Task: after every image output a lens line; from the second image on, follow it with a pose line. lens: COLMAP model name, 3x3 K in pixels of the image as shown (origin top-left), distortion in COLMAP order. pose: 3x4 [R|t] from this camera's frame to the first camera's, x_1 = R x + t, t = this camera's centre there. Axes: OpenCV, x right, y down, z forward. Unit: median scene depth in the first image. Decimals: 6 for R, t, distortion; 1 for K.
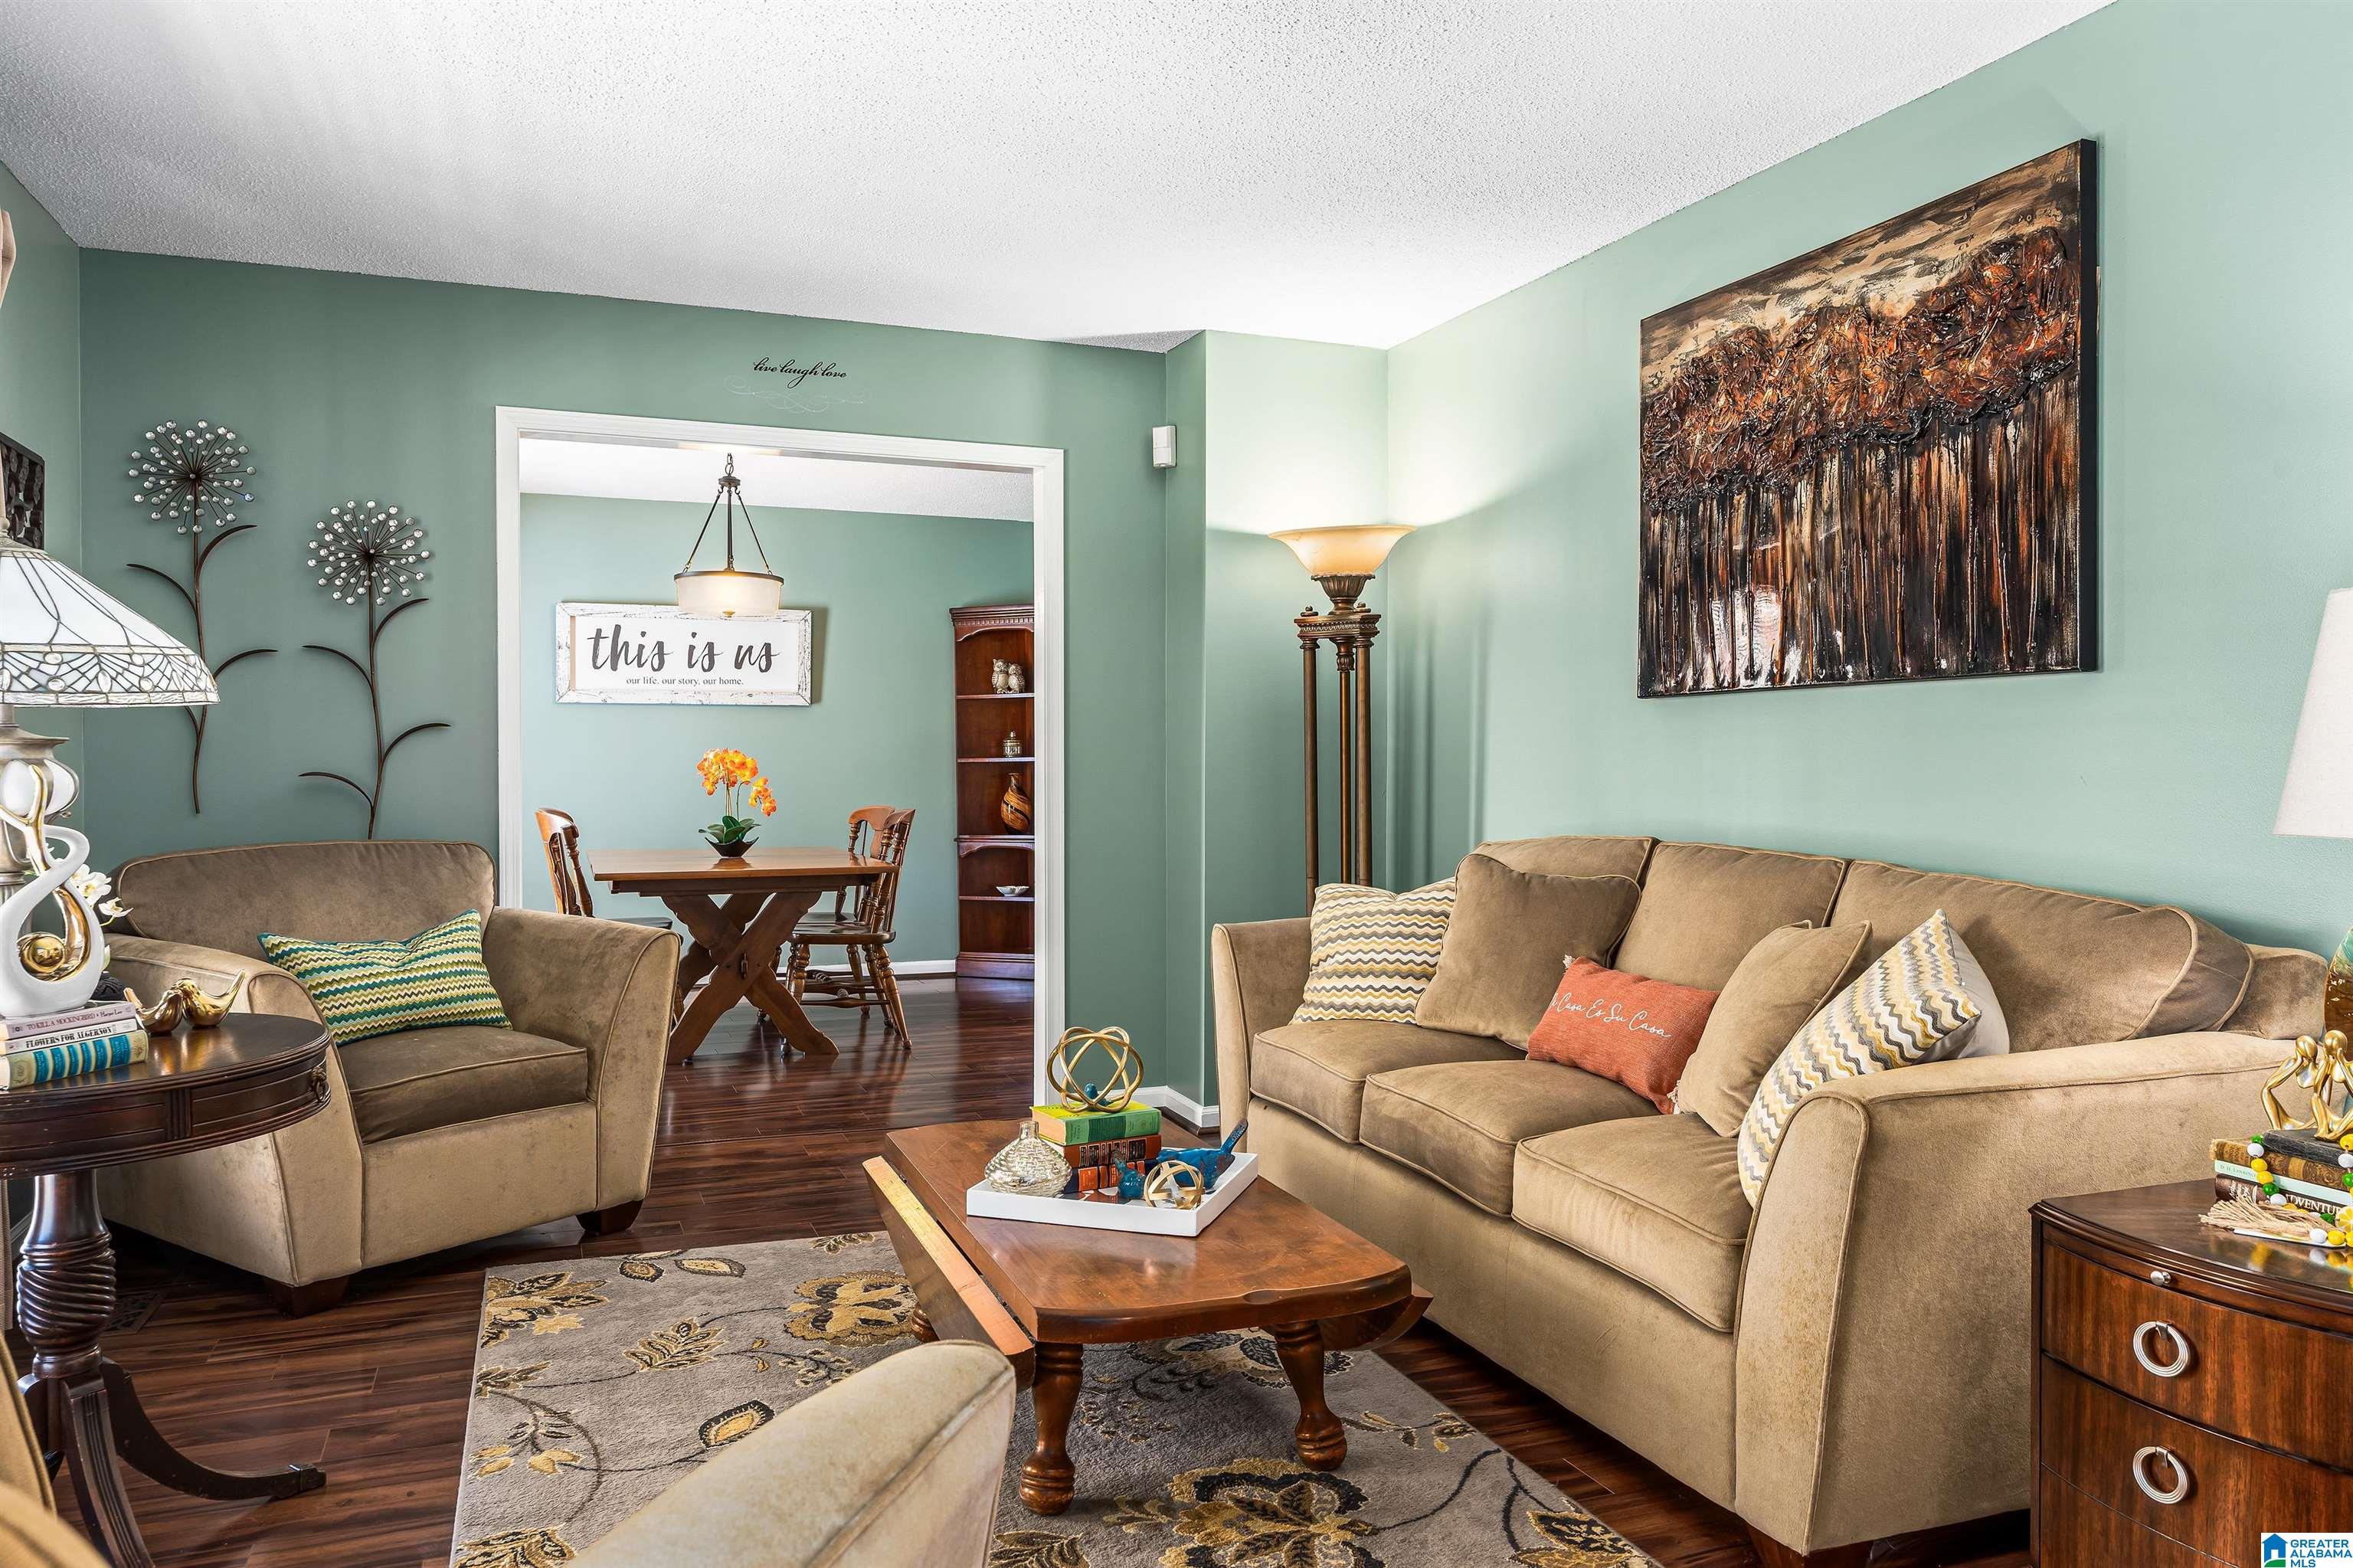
lens RADIAL K [[1636.5, 0, 1161.5], [0, 1636.5, 776.6], [0, 0, 1]] dist [-0.002087, 0.004680]
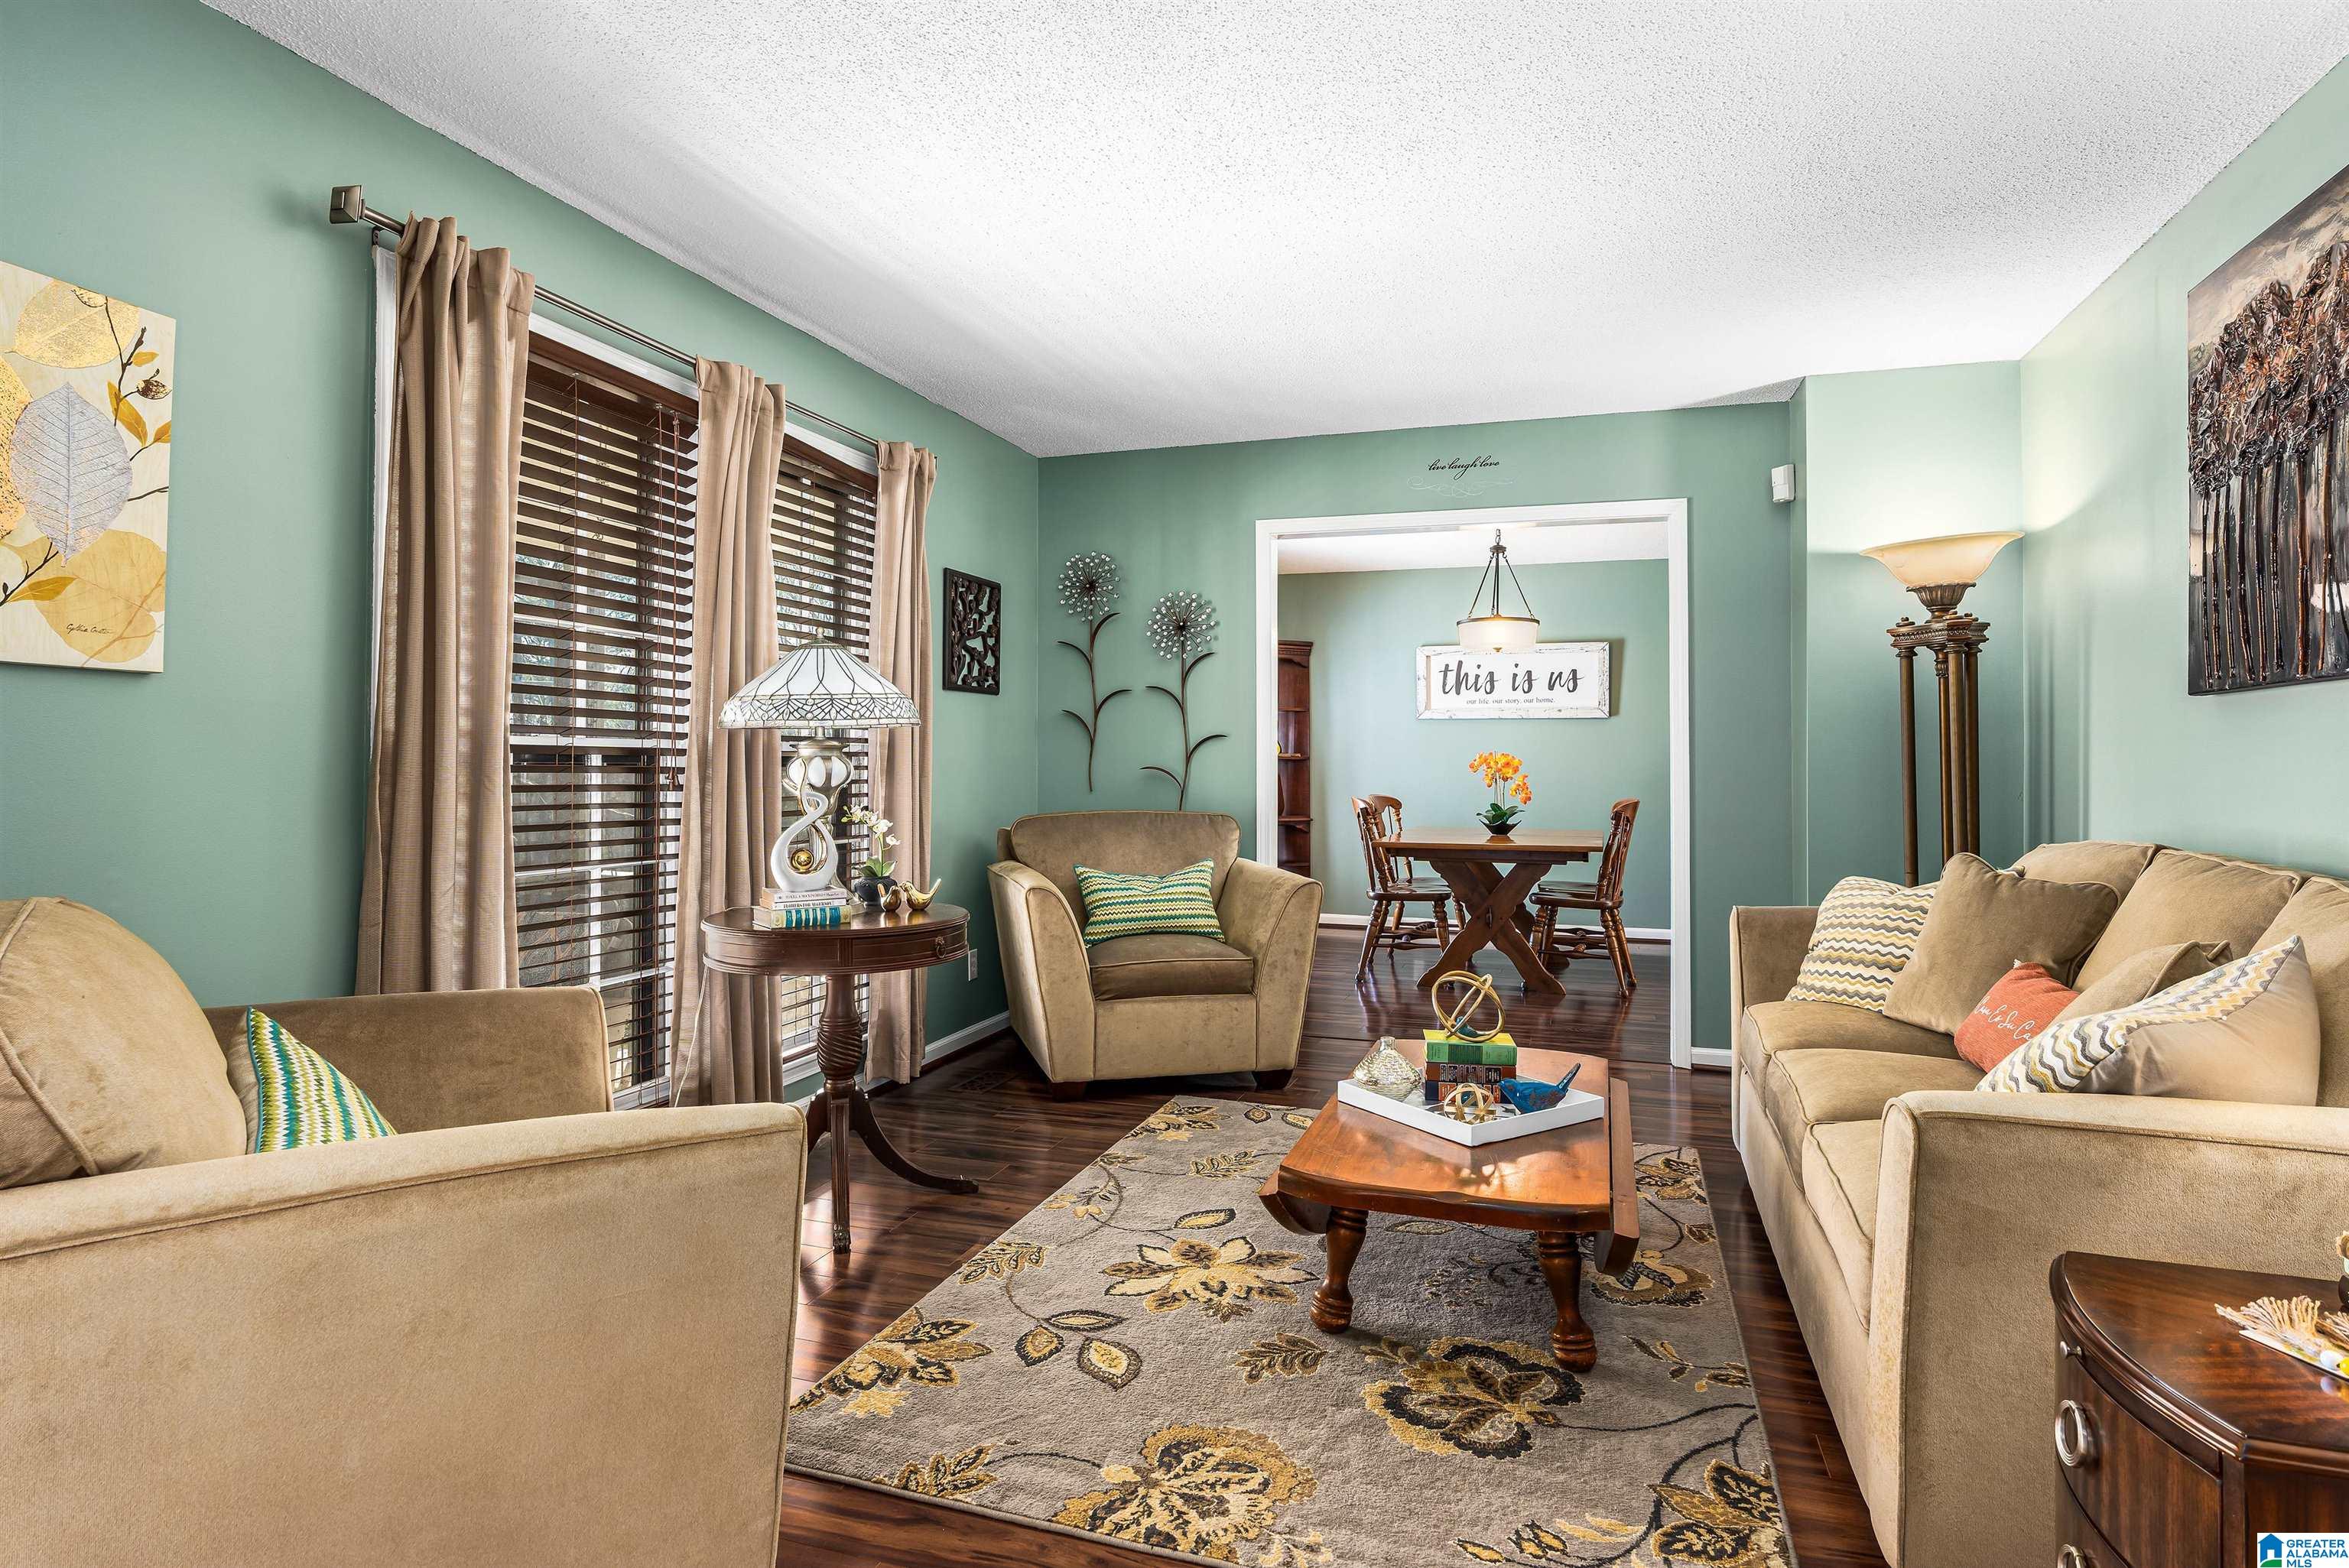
lens RADIAL K [[1264.3, 0, 1142.7], [0, 1264.3, 740.6], [0, 0, 1]] dist [-0.002710, 0.002887]
pose [[0.771497, -0.006503, -0.636199, 0.296211], [-0.010677, 0.999675, -0.023167, 0.000528], [0.636143, 0.024666, 0.771177, 0.069994]]
